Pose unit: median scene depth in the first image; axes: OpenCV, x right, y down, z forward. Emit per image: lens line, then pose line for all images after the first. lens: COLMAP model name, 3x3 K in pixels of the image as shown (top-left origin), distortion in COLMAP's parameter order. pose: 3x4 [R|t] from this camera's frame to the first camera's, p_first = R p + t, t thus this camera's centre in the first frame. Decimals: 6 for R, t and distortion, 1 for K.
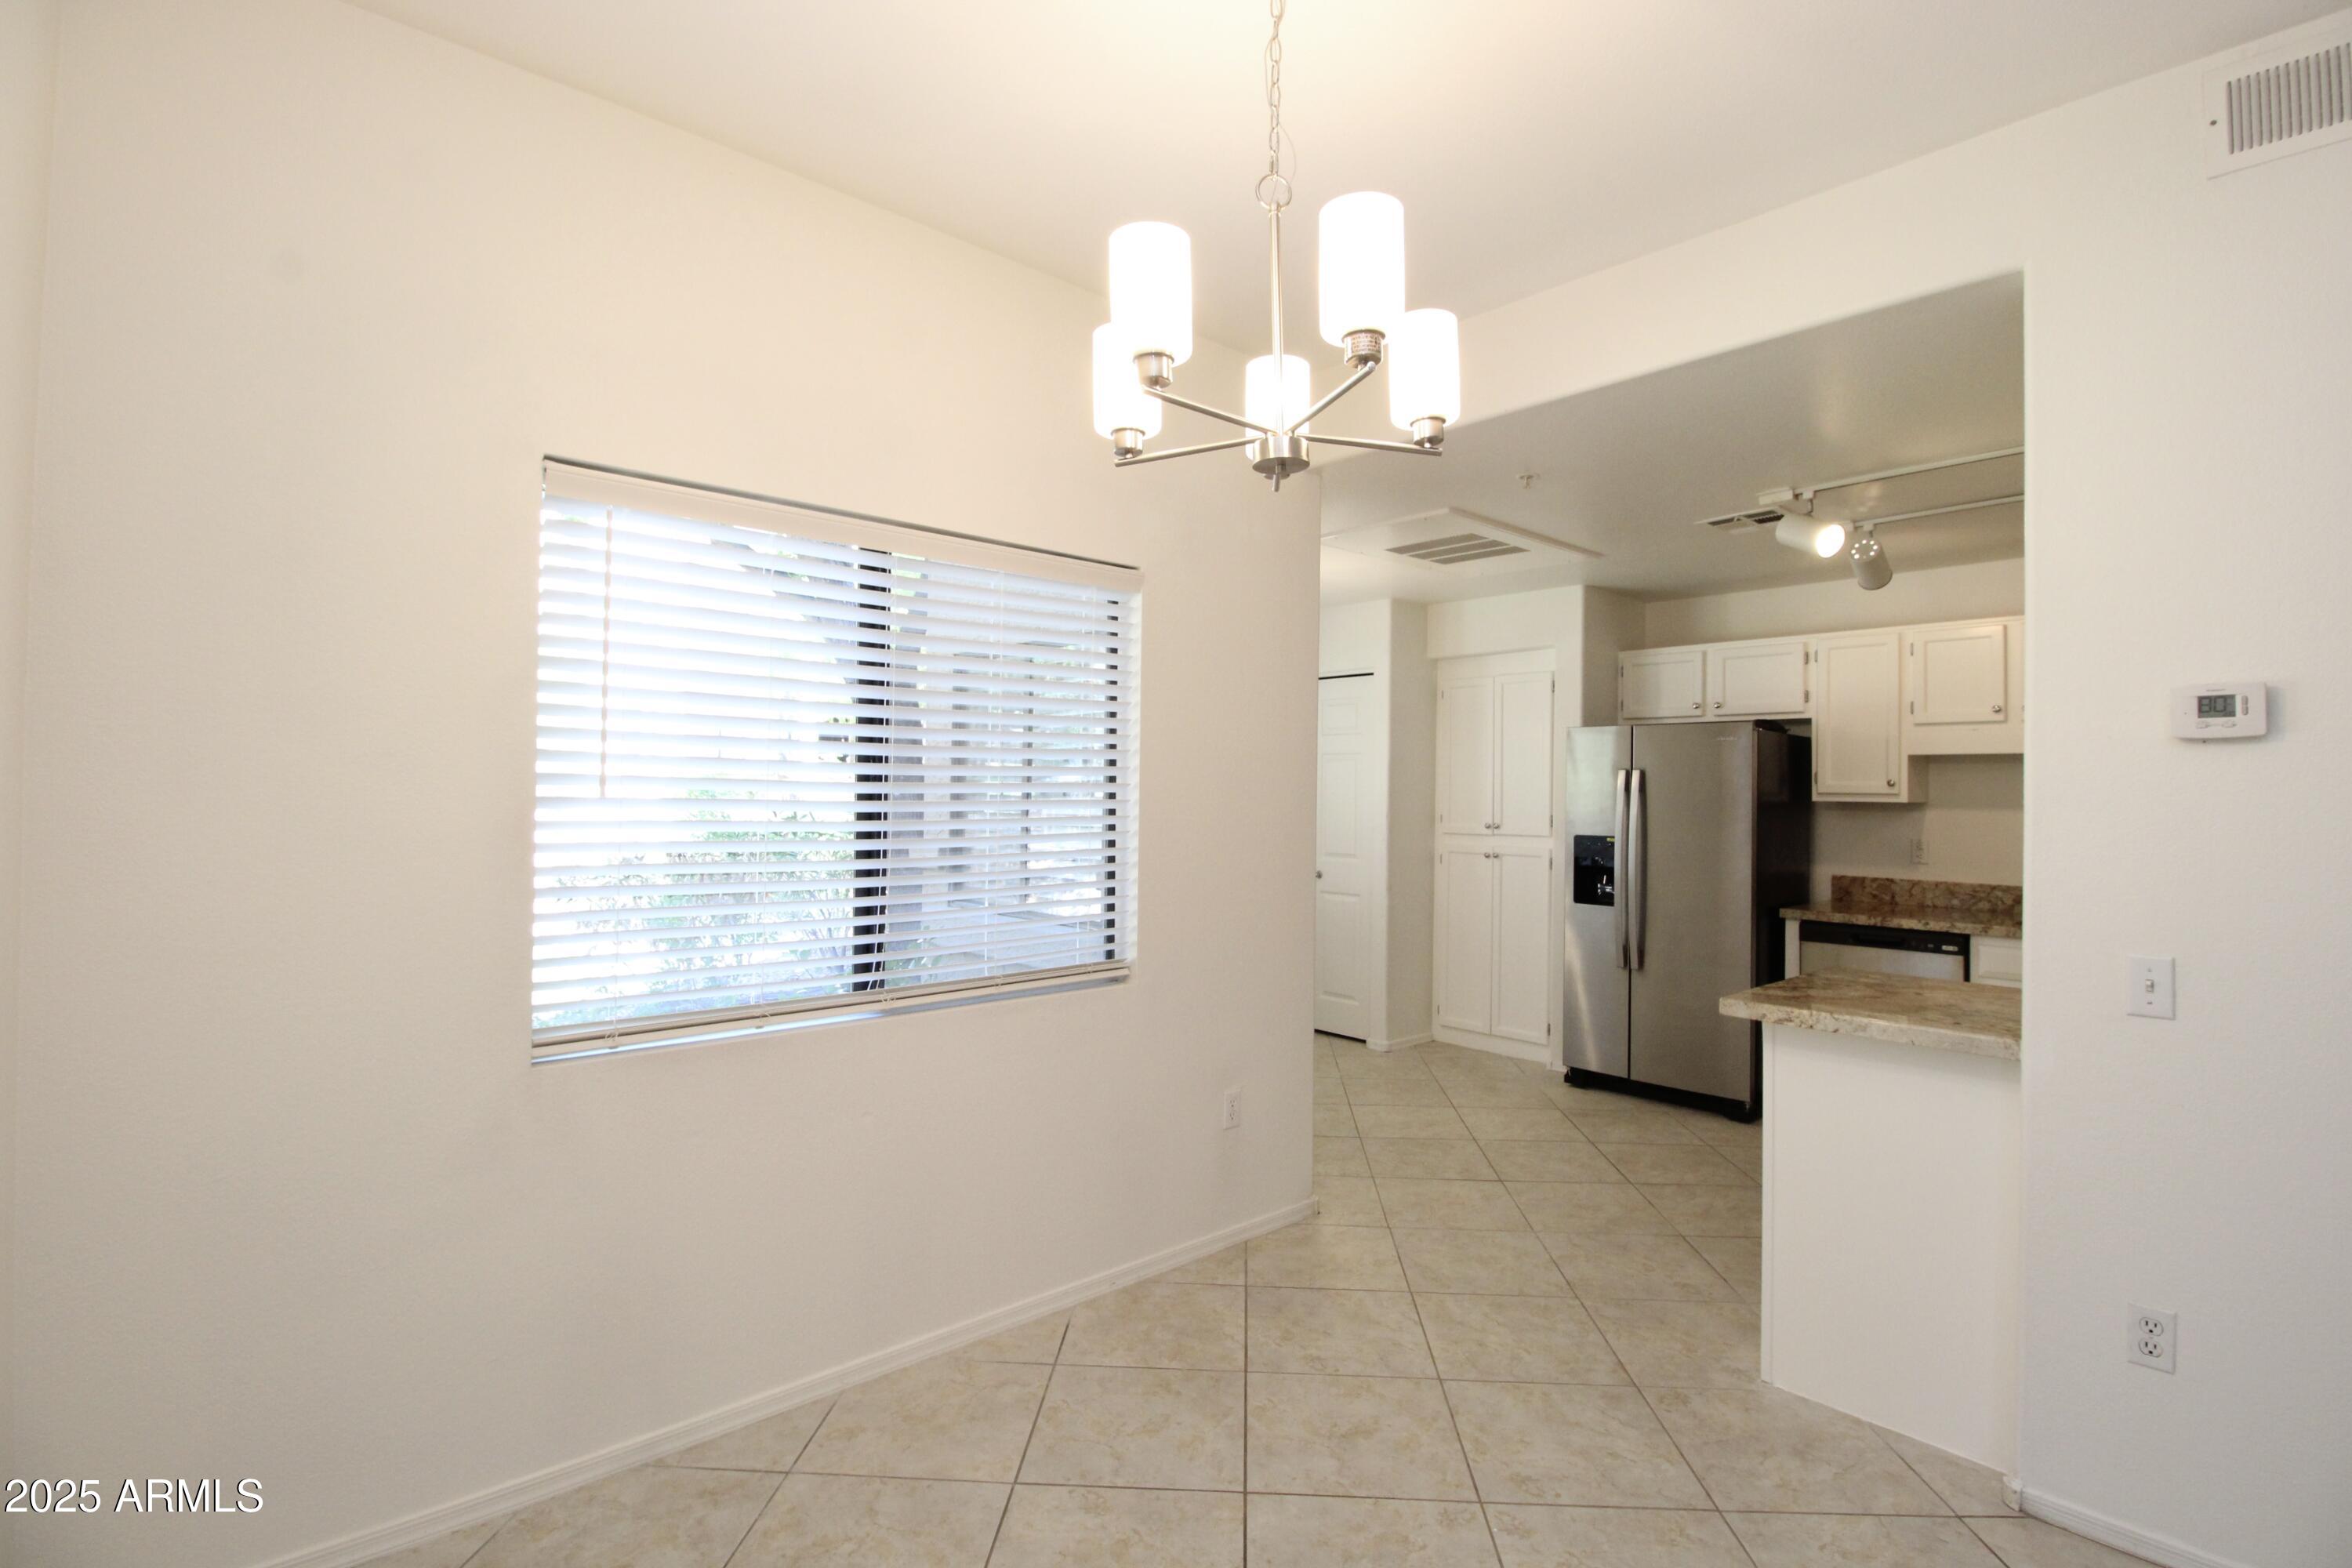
lens RADIAL K [[1115.3, 0, 1187.9], [0, 1115.3, 776.1], [0, 0, 1]] dist [0.000194, -0.013688]
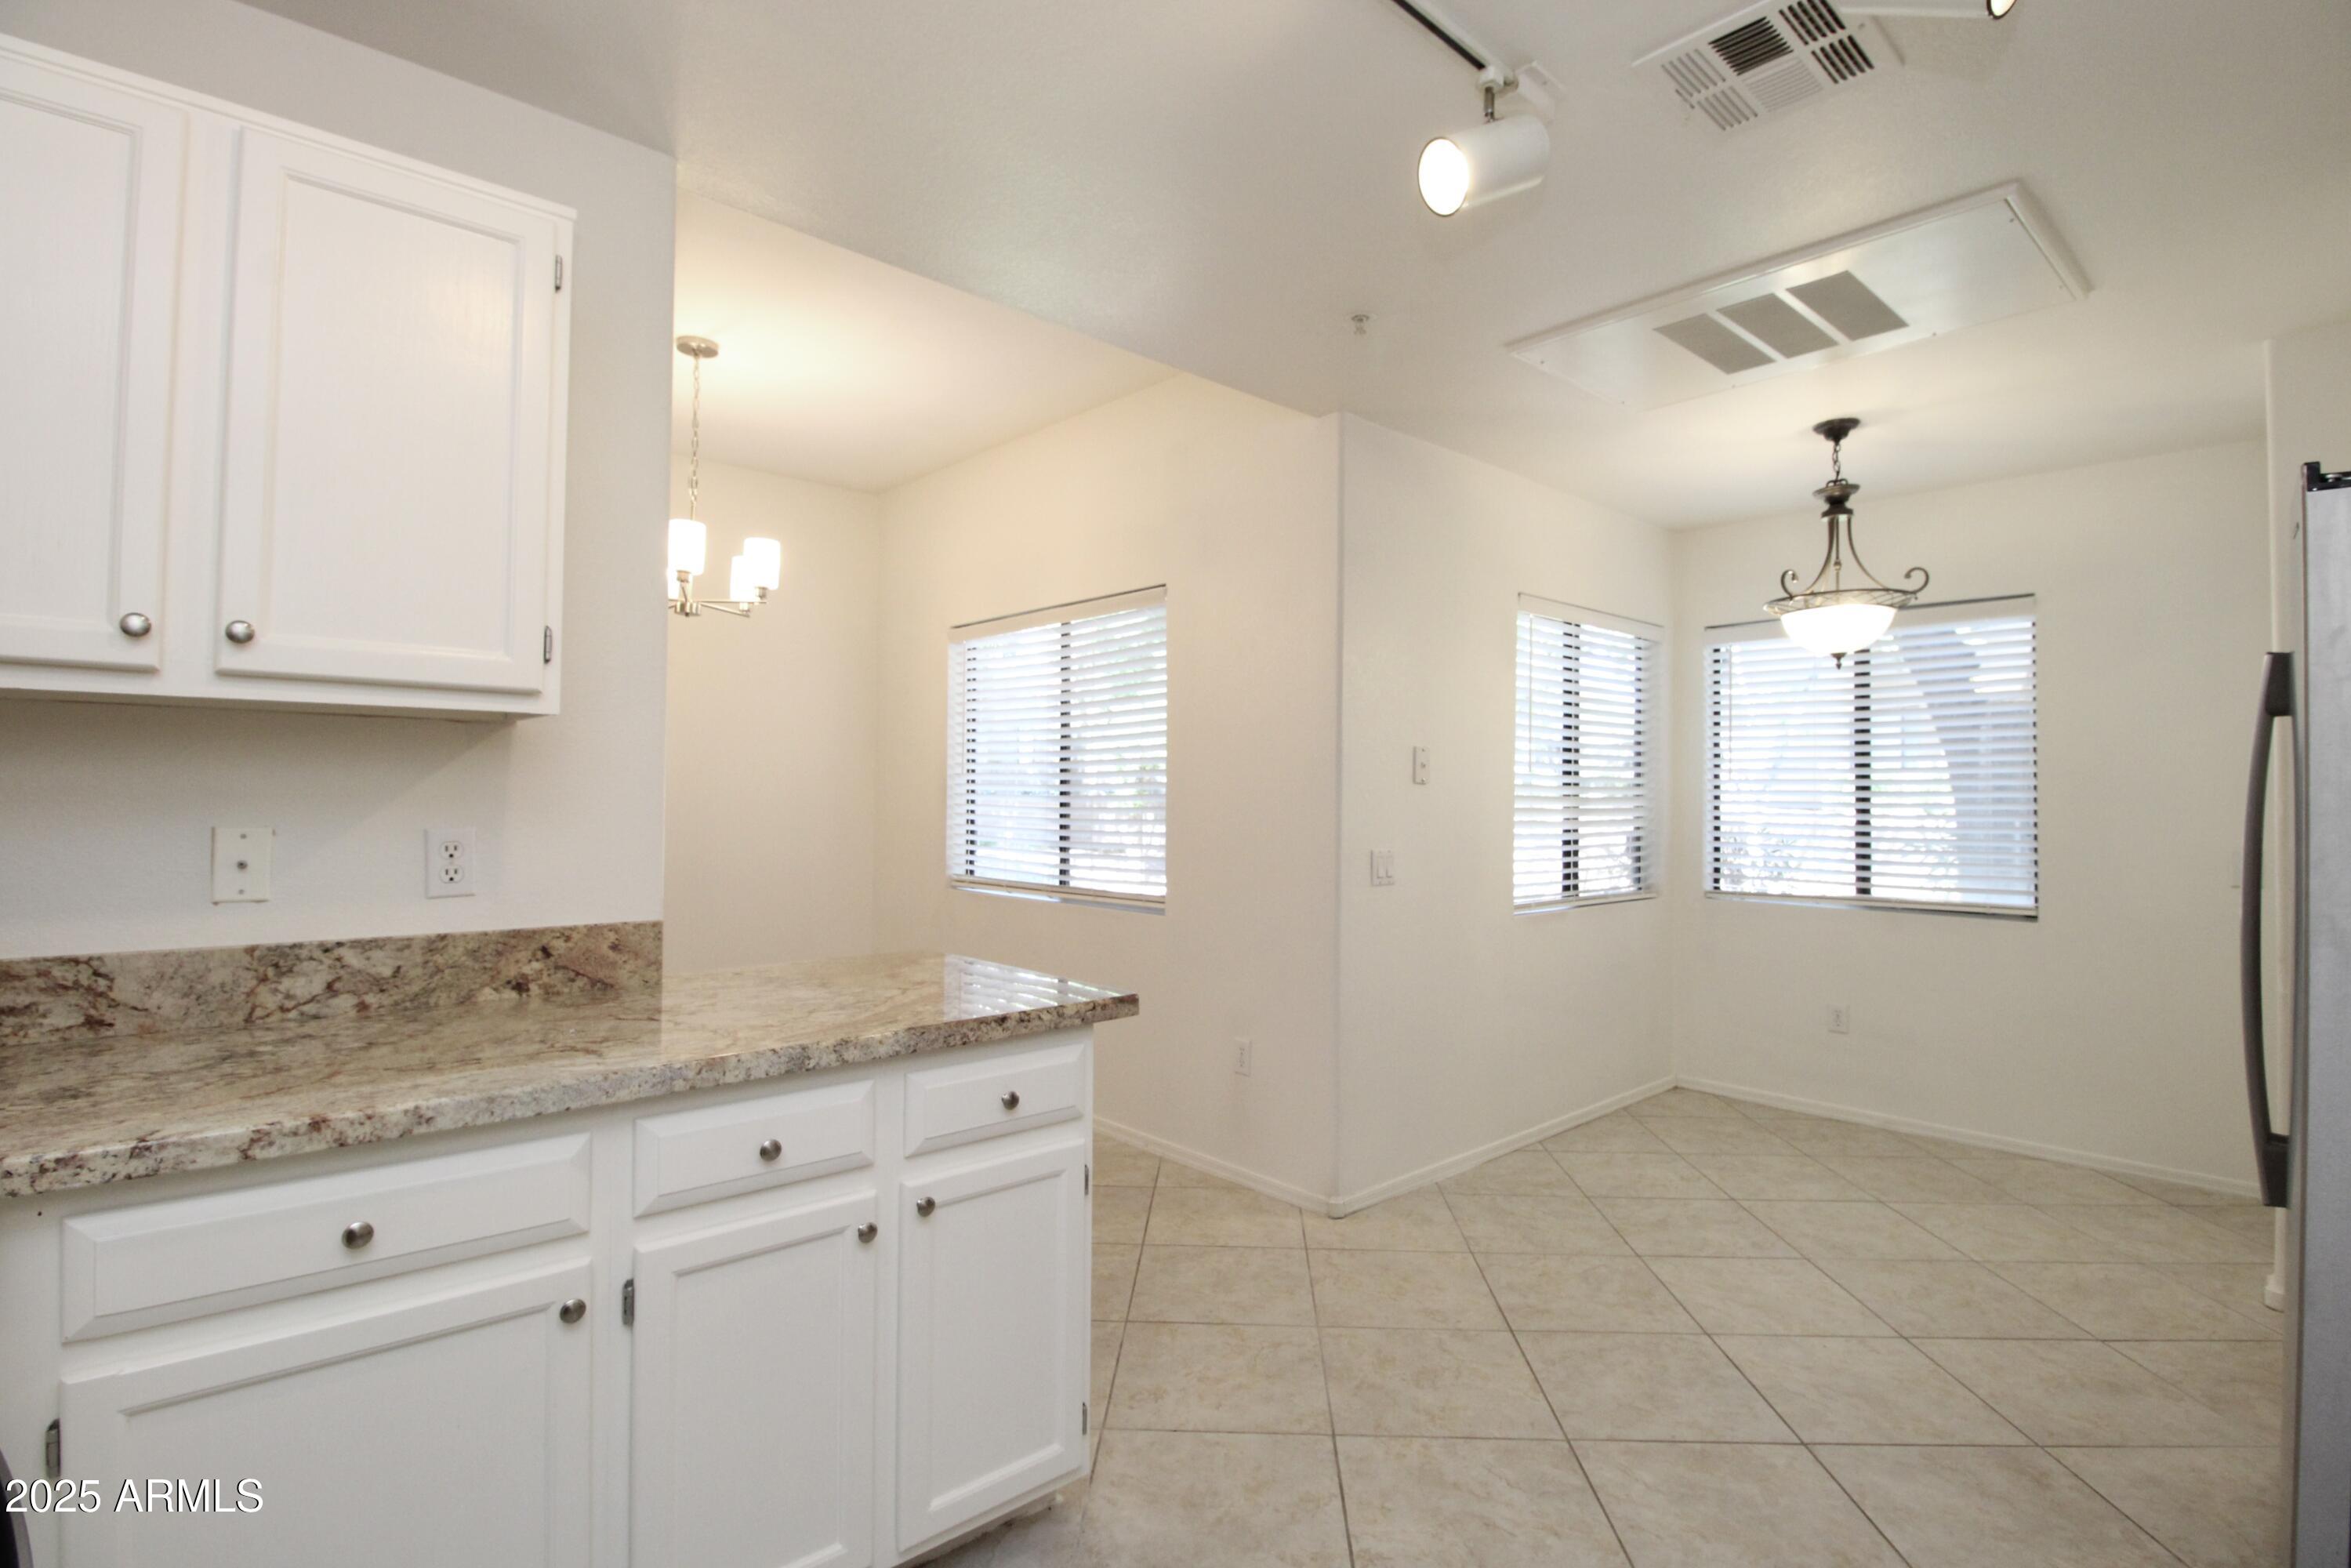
lens RADIAL K [[1114.8, 0, 1187.4], [0, 1114.8, 776.1], [0, 0, 1]] dist [0.000194, -0.013688]
pose [[-0.001220, -0.031520, -0.999502, 0.796010], [0.007352, 0.999476, -0.031528, 0.044304], [0.999972, -0.007387, -0.000987, 0.676485]]
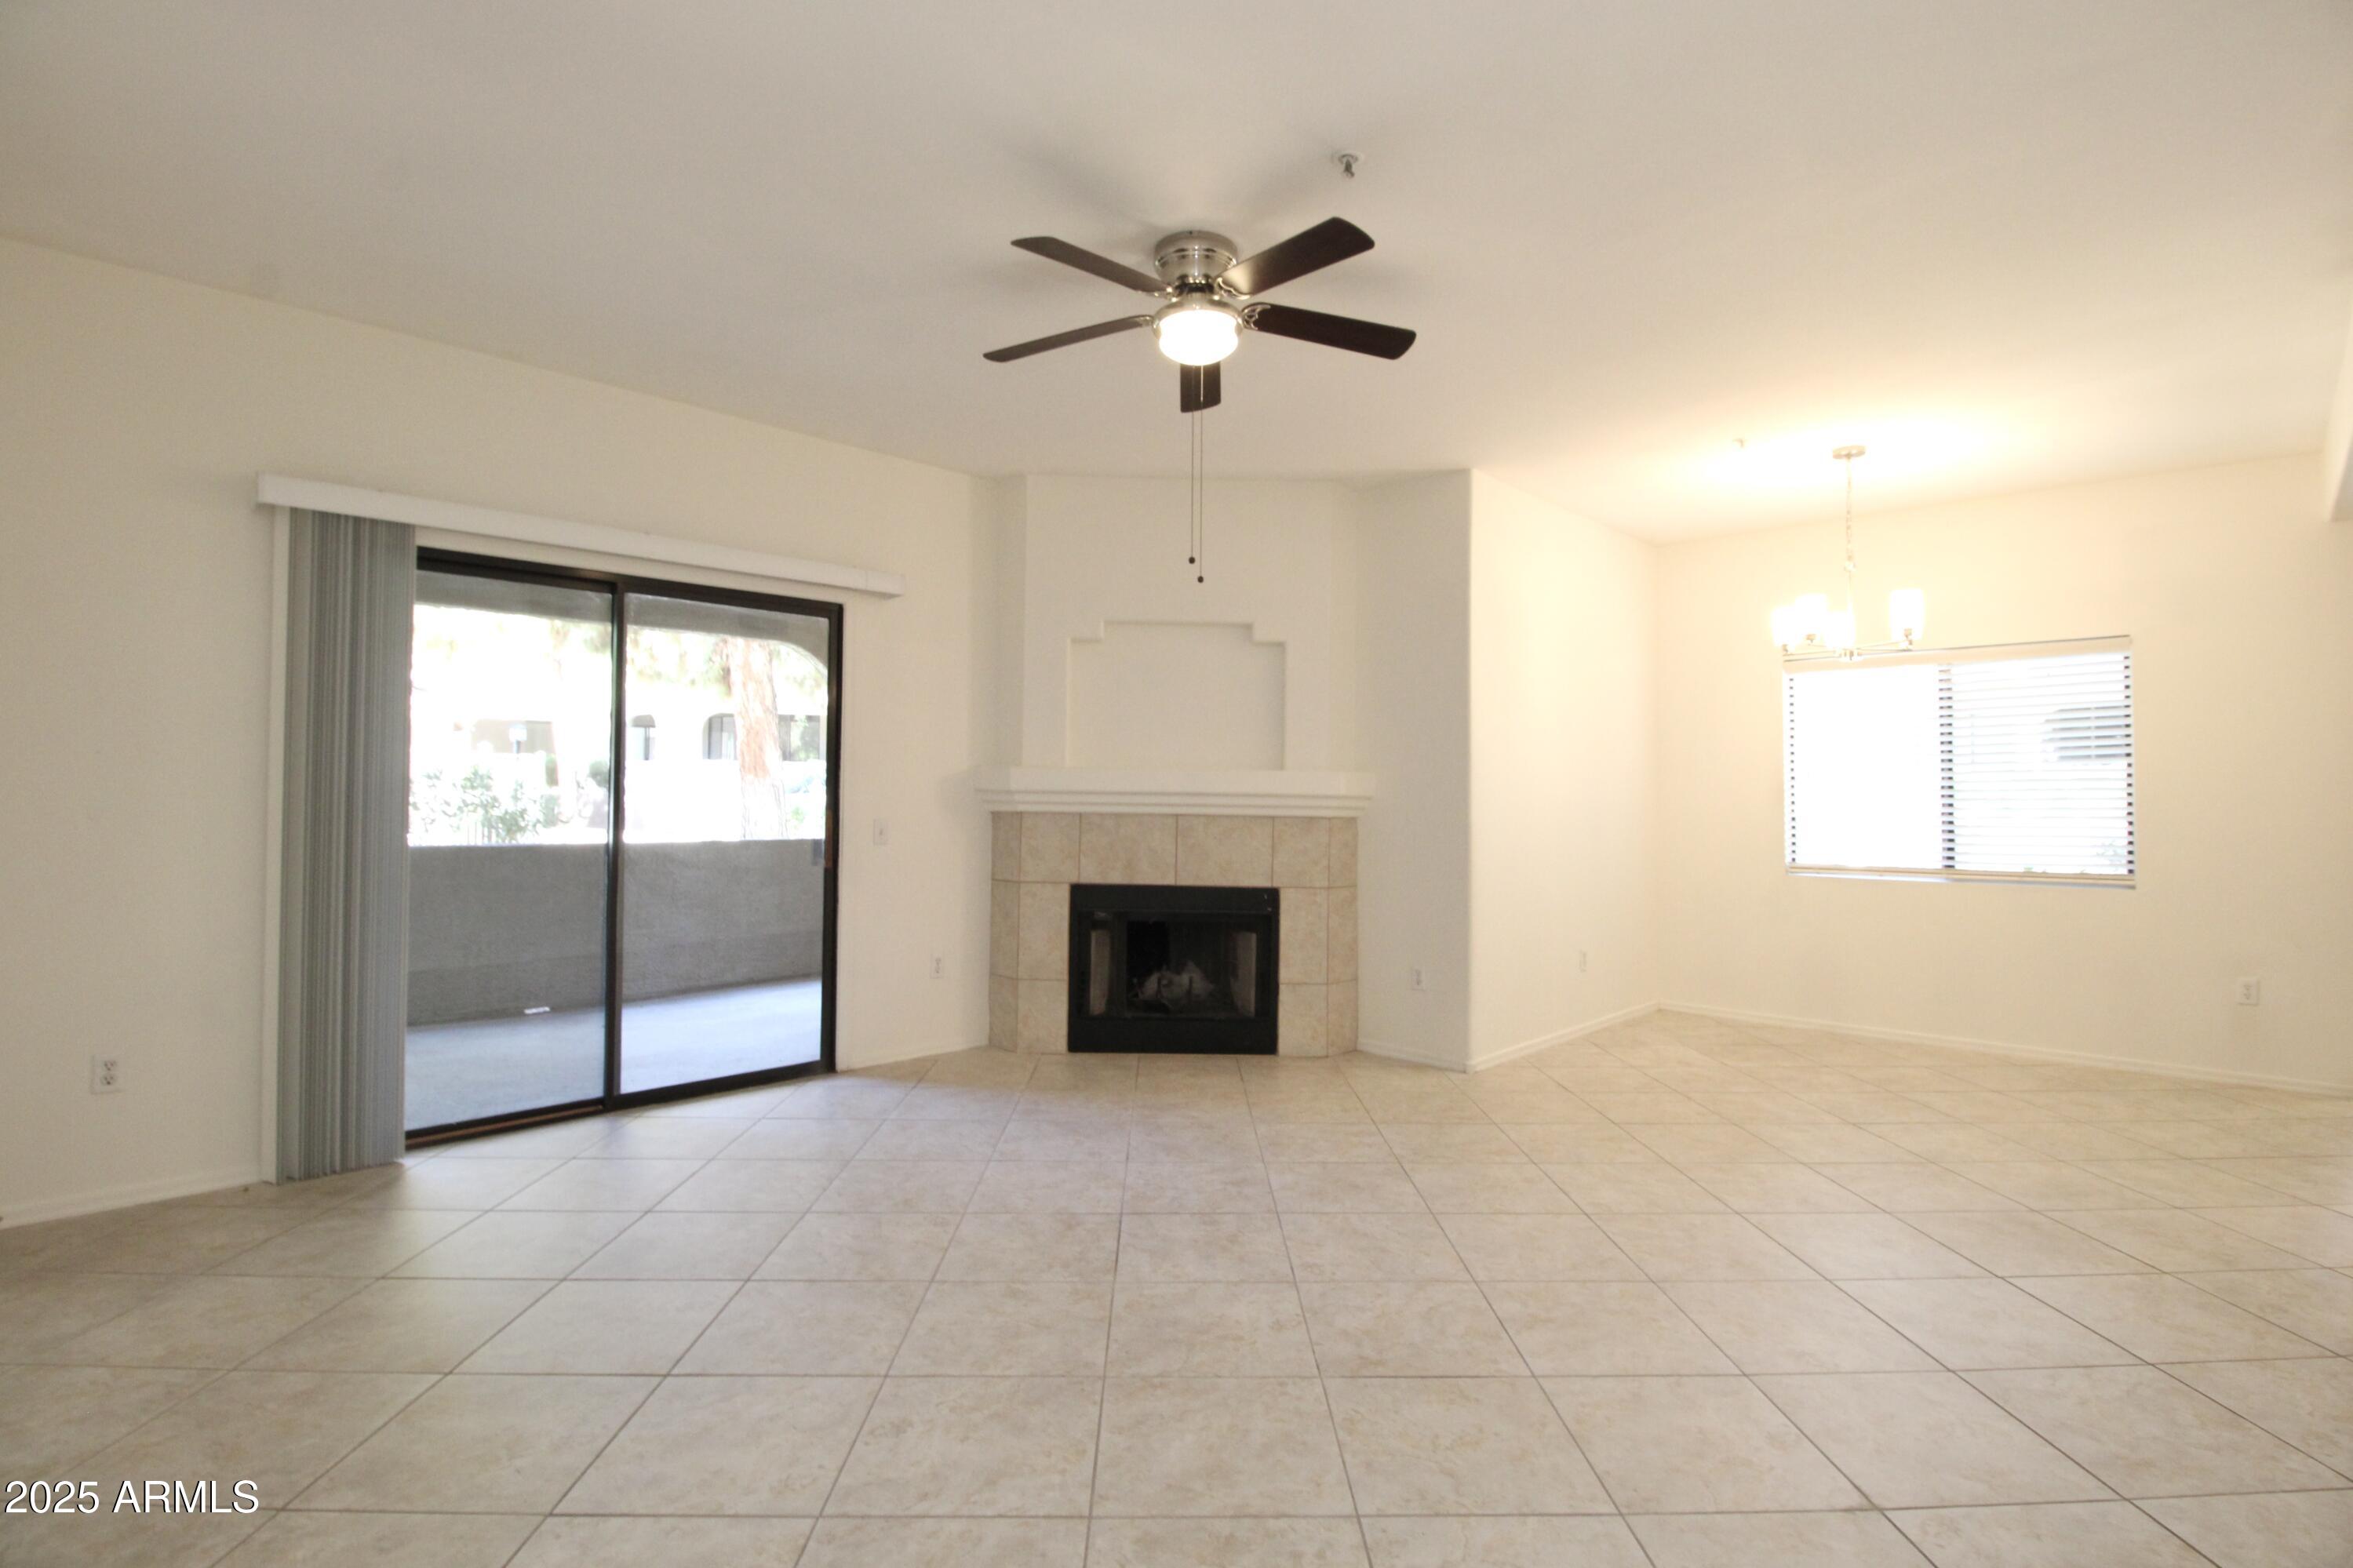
lens RADIAL K [[1115.6, 0, 1188.4], [0, 1115.6, 776.1], [0, 0, 1]] dist [0.000194, -0.013688]
pose [[0.074948, -0.030925, -0.996708, 0.956181], [0.008820, 0.999500, -0.030349, 0.036454], [0.997148, -0.006517, 0.075184, -0.339445]]
